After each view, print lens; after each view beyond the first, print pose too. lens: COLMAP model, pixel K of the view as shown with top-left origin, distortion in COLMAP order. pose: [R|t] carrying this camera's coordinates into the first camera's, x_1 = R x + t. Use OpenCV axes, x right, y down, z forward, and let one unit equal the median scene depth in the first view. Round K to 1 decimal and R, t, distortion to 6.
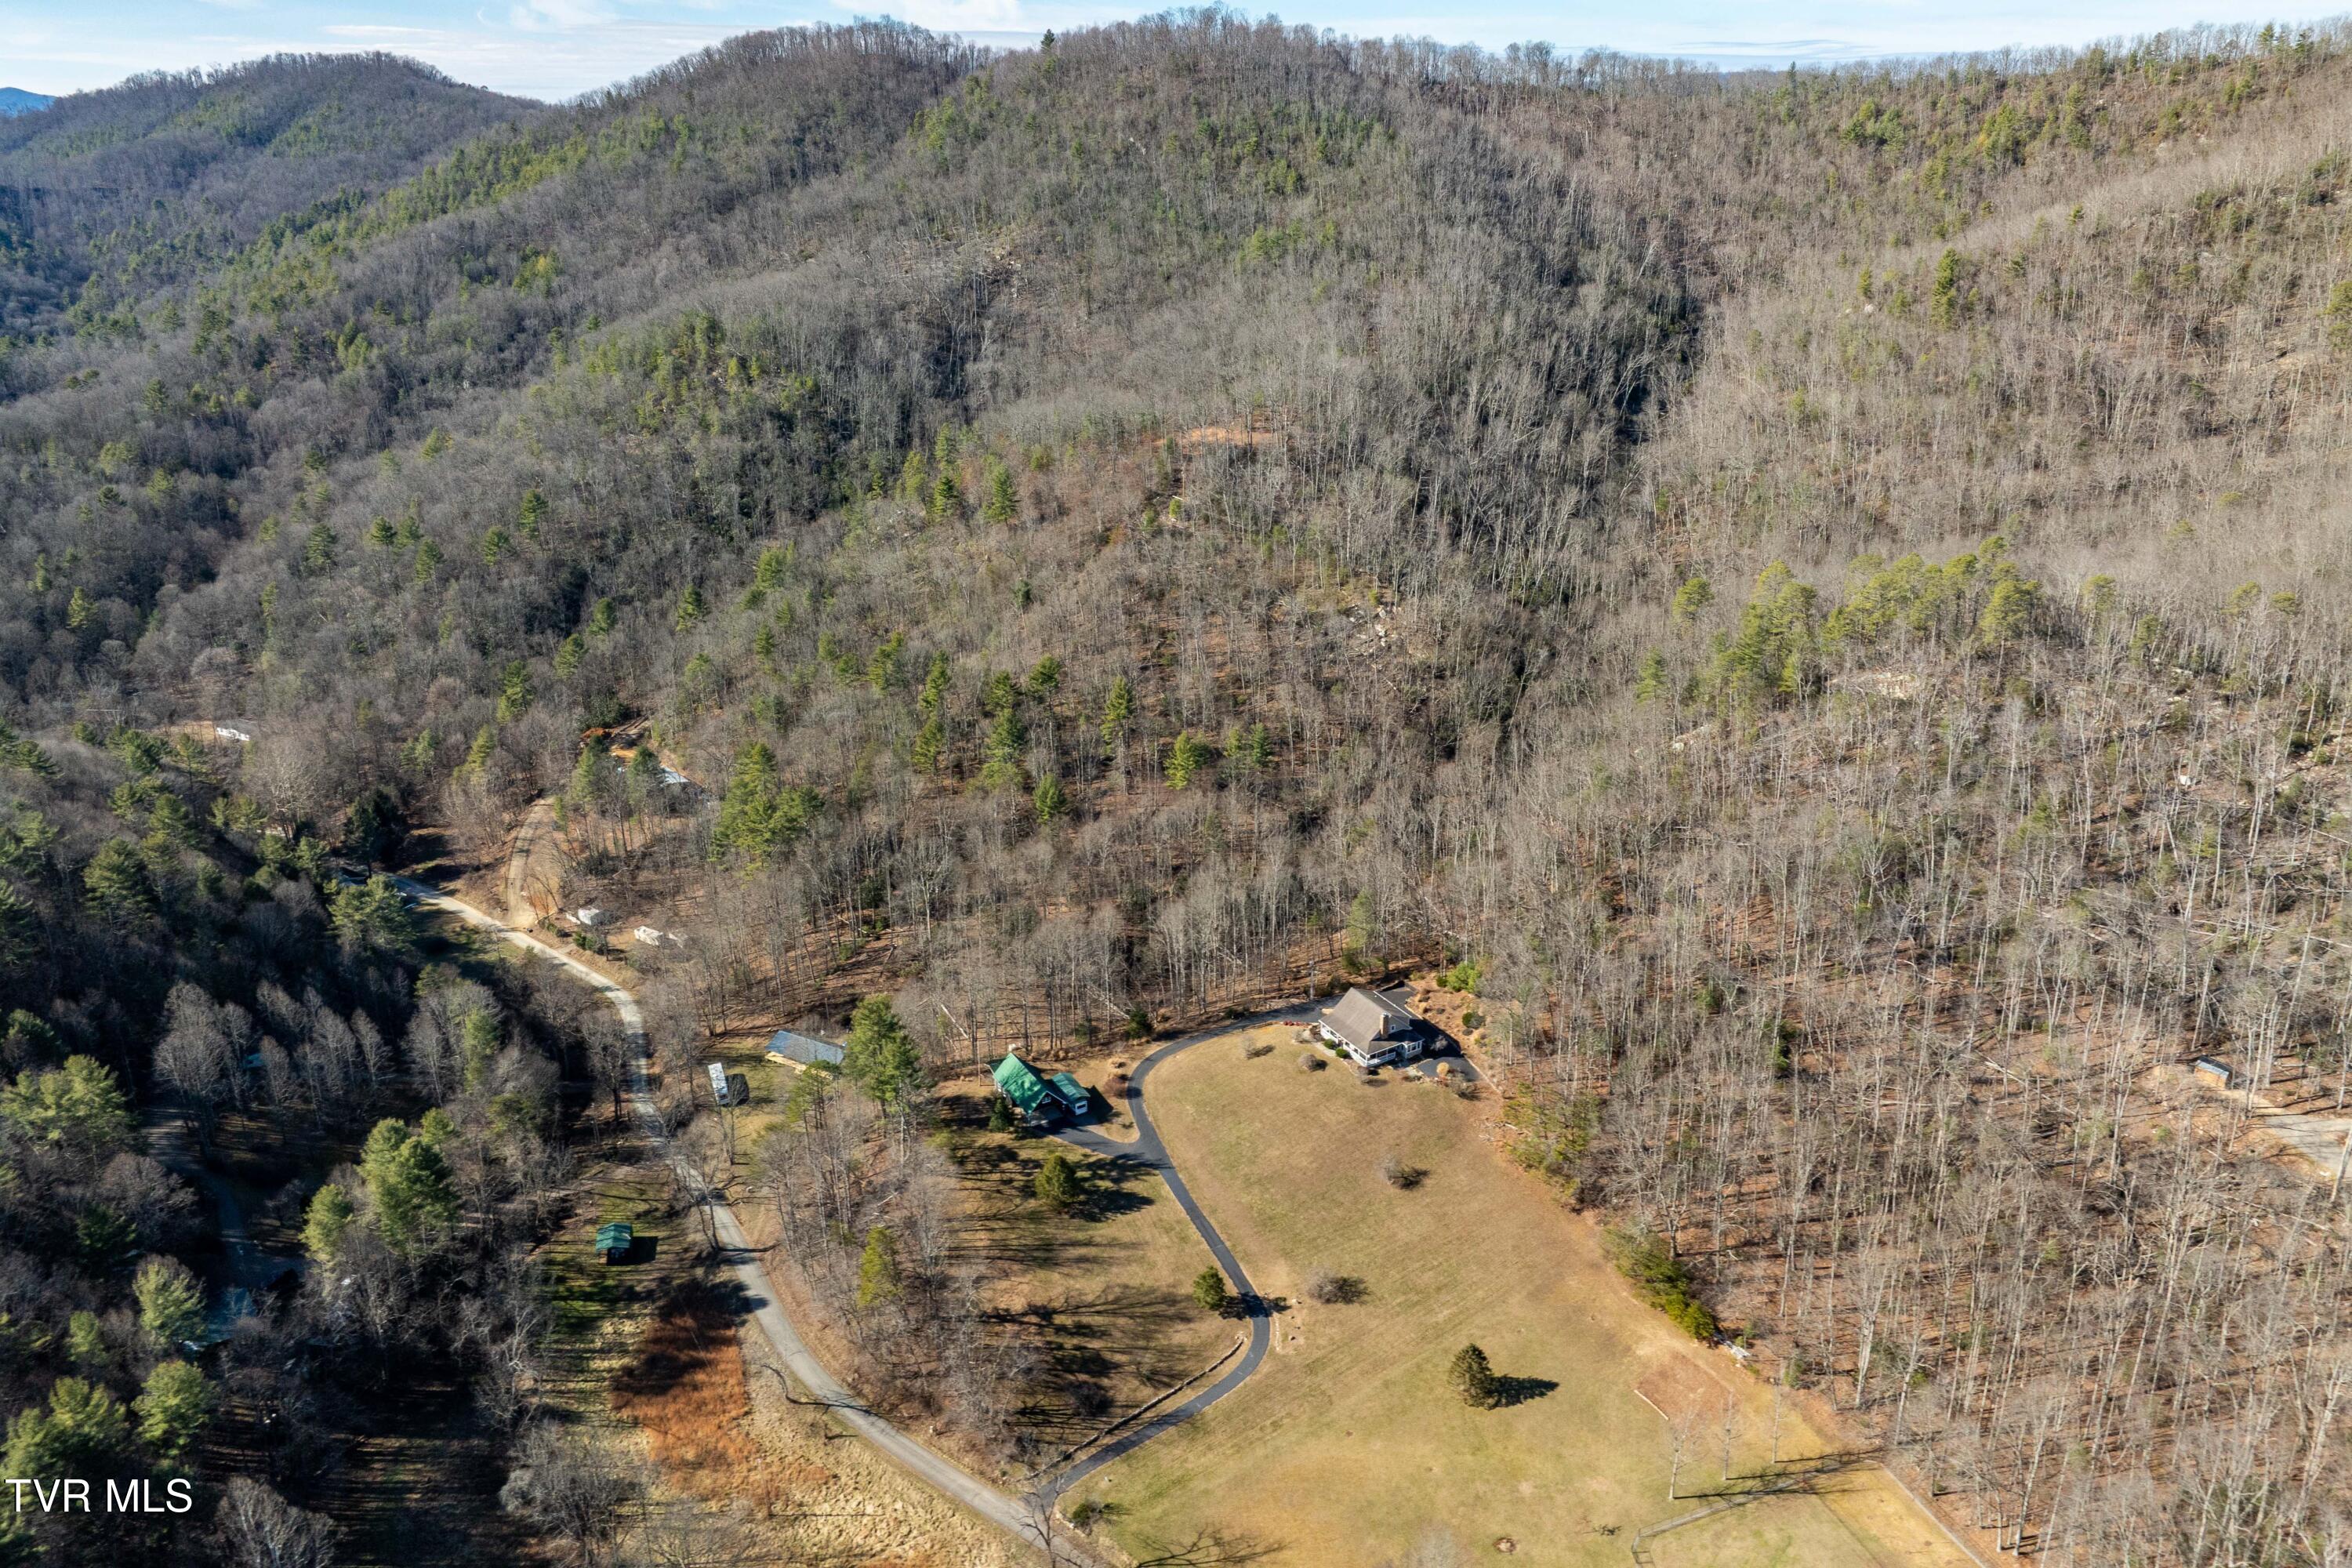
lens RADIAL K [[1617.4, 0, 1314.6], [0, 1617.4, 789.6], [0, 0, 1]] dist [-0.029849, 0.000705]
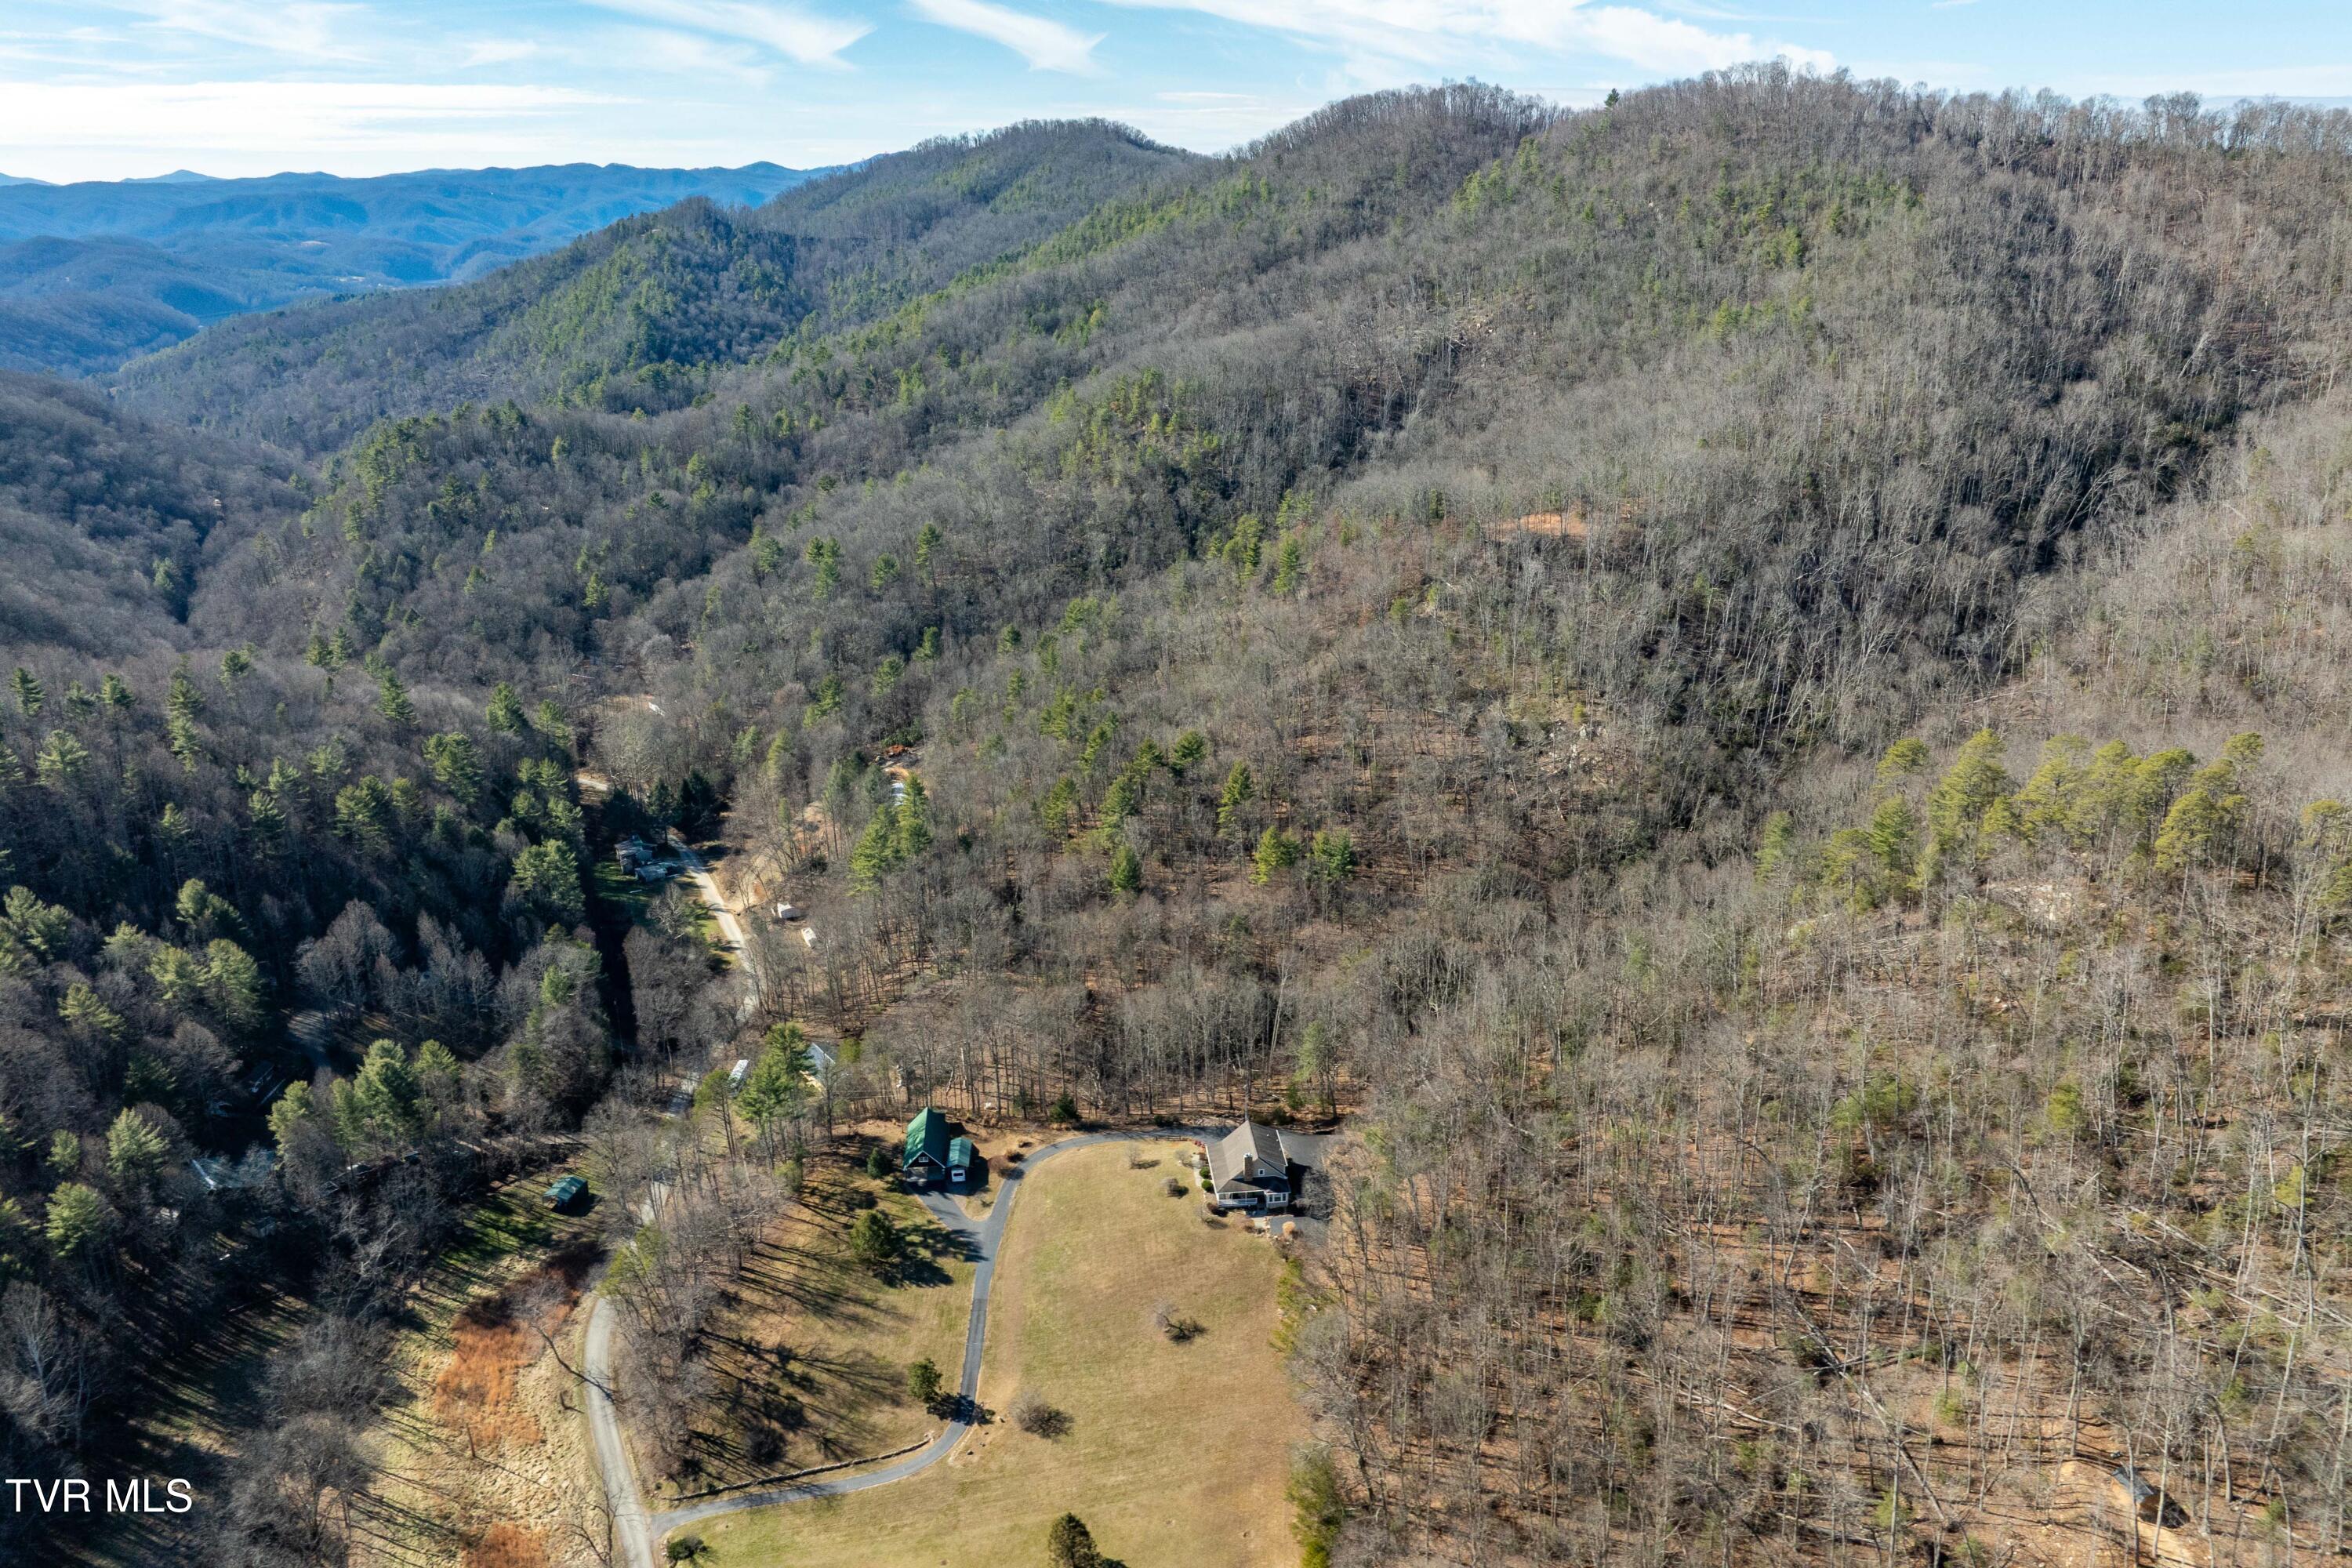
lens RADIAL K [[1688.6, 0, 1307.9], [0, 1688.6, 854.0], [0, 0, 1]] dist [-0.036185, 0.000539]
pose [[0.897847, 0.157665, -0.411111, 0.446720], [-0.162704, 0.986408, 0.022959, -0.058583], [0.409143, 0.046276, 0.911296, 0.129438]]
